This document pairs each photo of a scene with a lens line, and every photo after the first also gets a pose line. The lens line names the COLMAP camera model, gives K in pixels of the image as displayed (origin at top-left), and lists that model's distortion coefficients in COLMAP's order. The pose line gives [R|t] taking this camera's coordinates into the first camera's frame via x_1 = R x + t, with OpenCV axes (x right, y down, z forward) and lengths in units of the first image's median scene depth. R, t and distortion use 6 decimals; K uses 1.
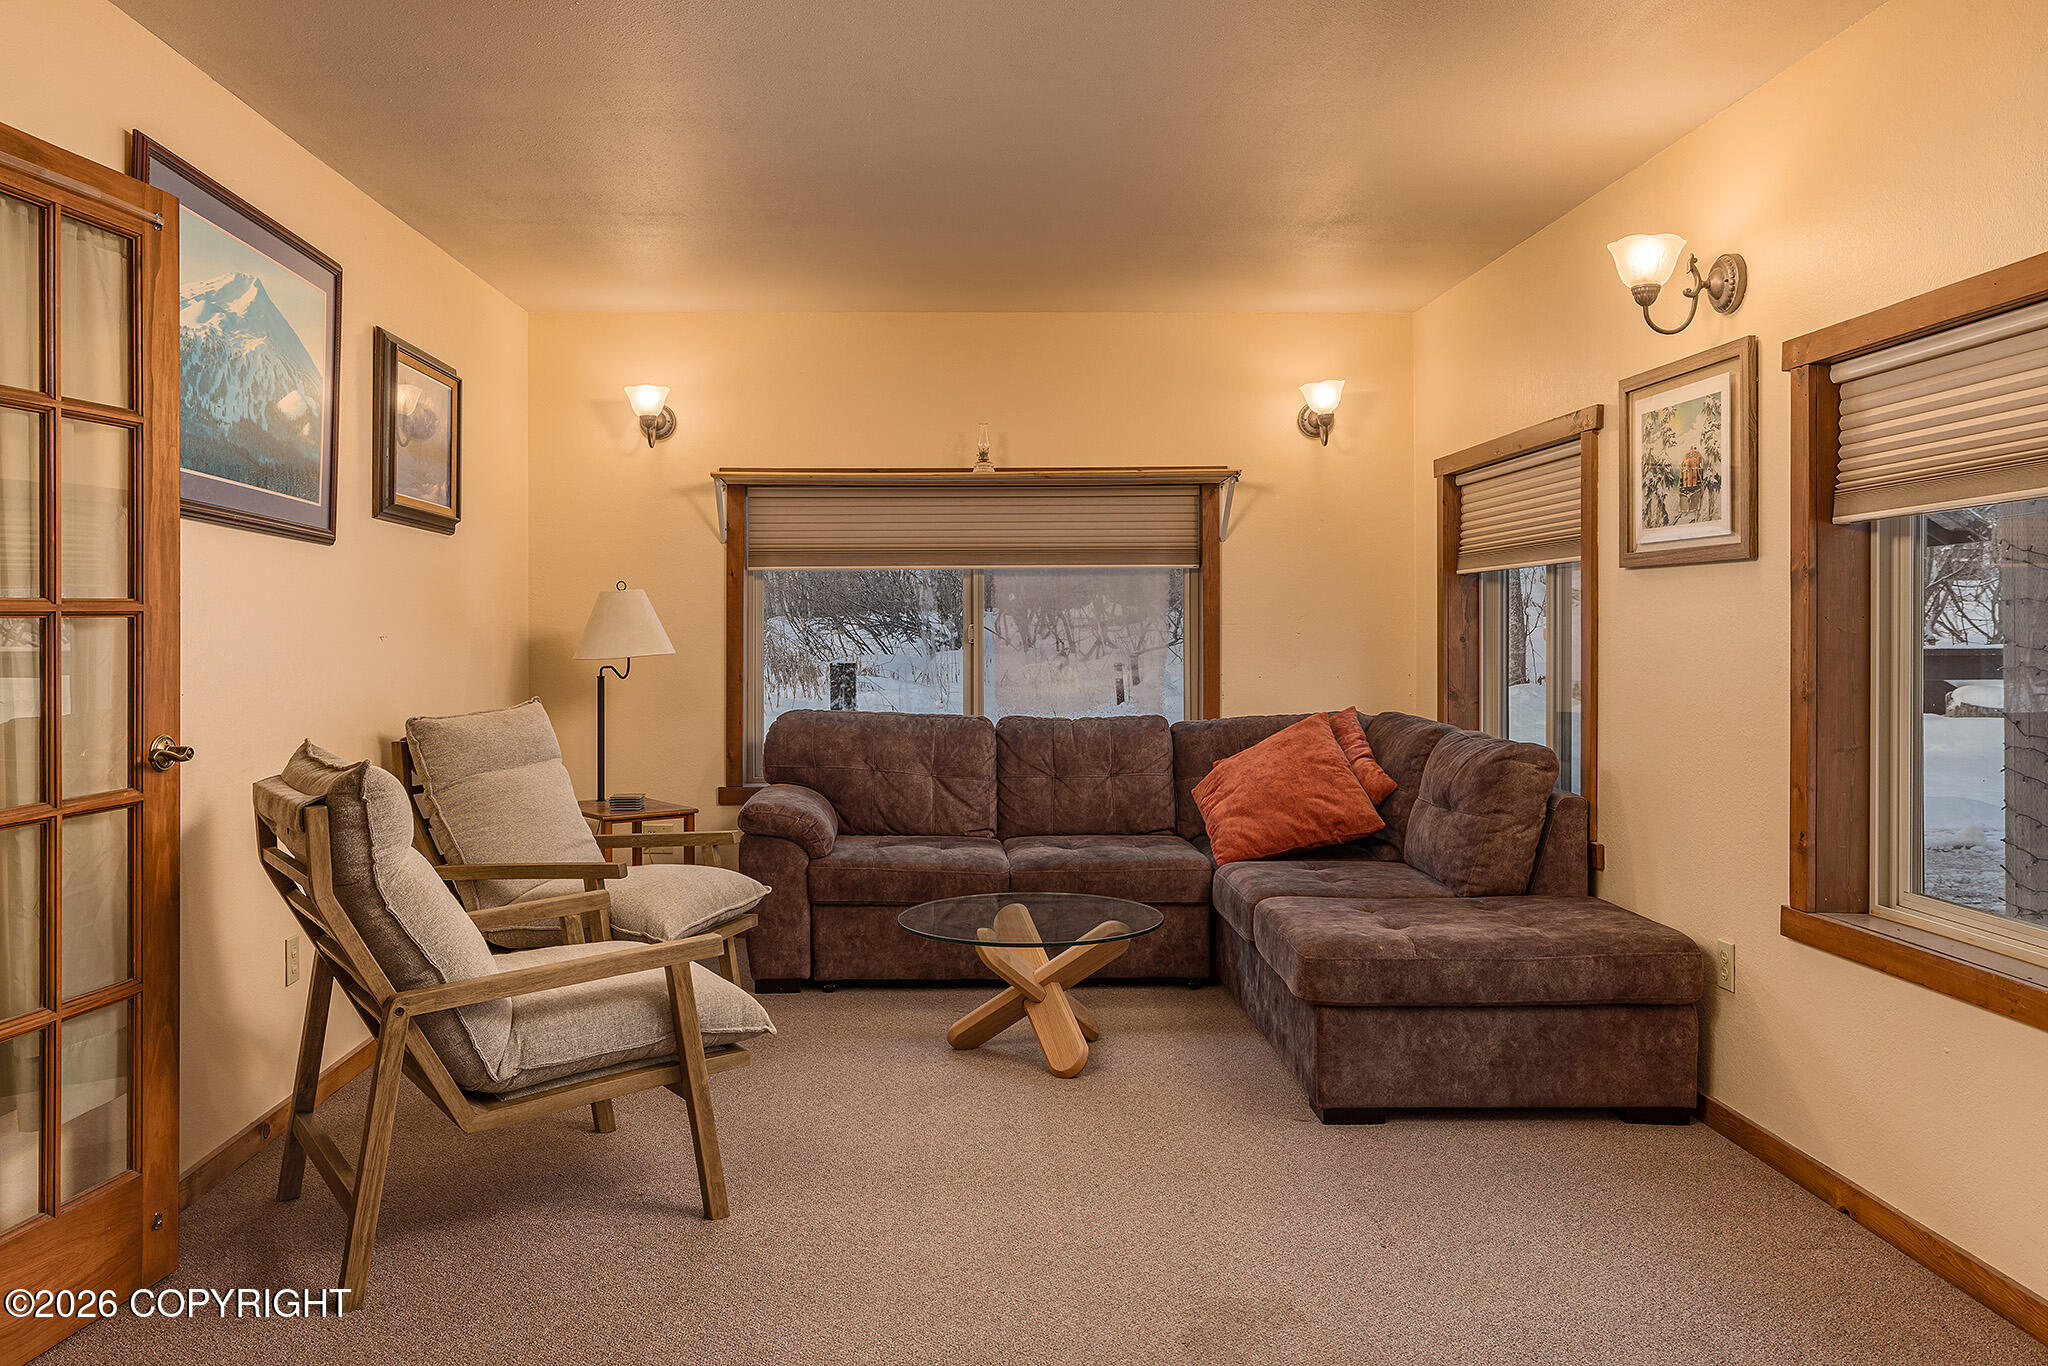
lens RADIAL K [[1433.9, 0, 1018.8], [0, 1433.9, 663.8], [0, 0, 1]] dist [0.000261, -0.000748]
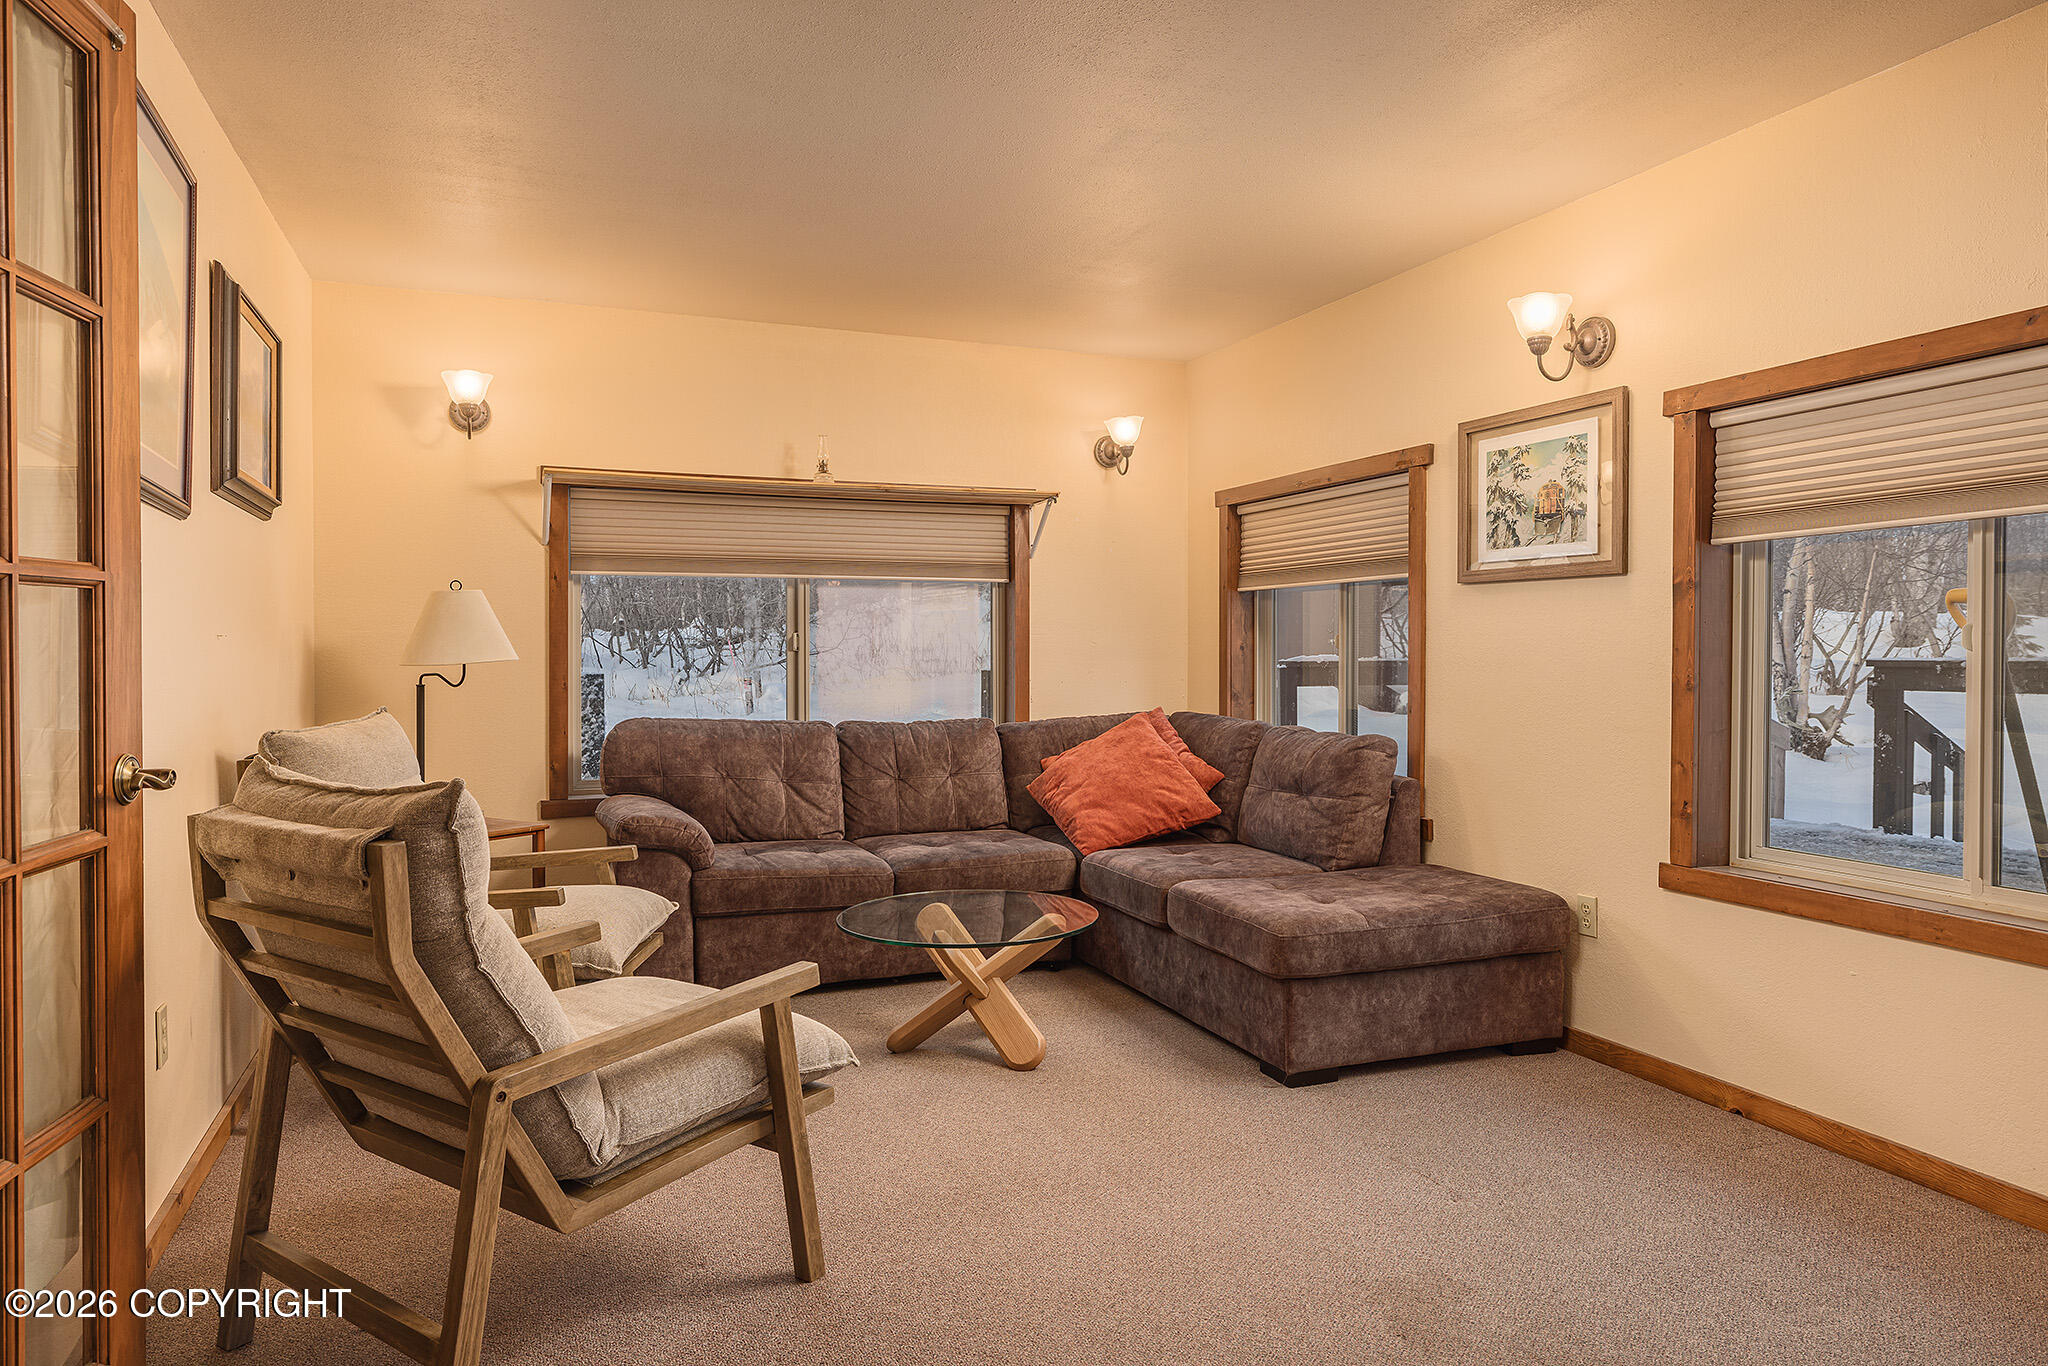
lens RADIAL K [[1220.6, 0, 1026.2], [0, 1220.6, 690.9], [0, 0, 1]] dist [-0.000089, -0.000587]
pose [[0.940484, -0.008489, 0.339731, -0.274486], [0.005549, 0.999938, 0.009623, 0.010468], [-0.339792, -0.007166, 0.940473, 0.193993]]
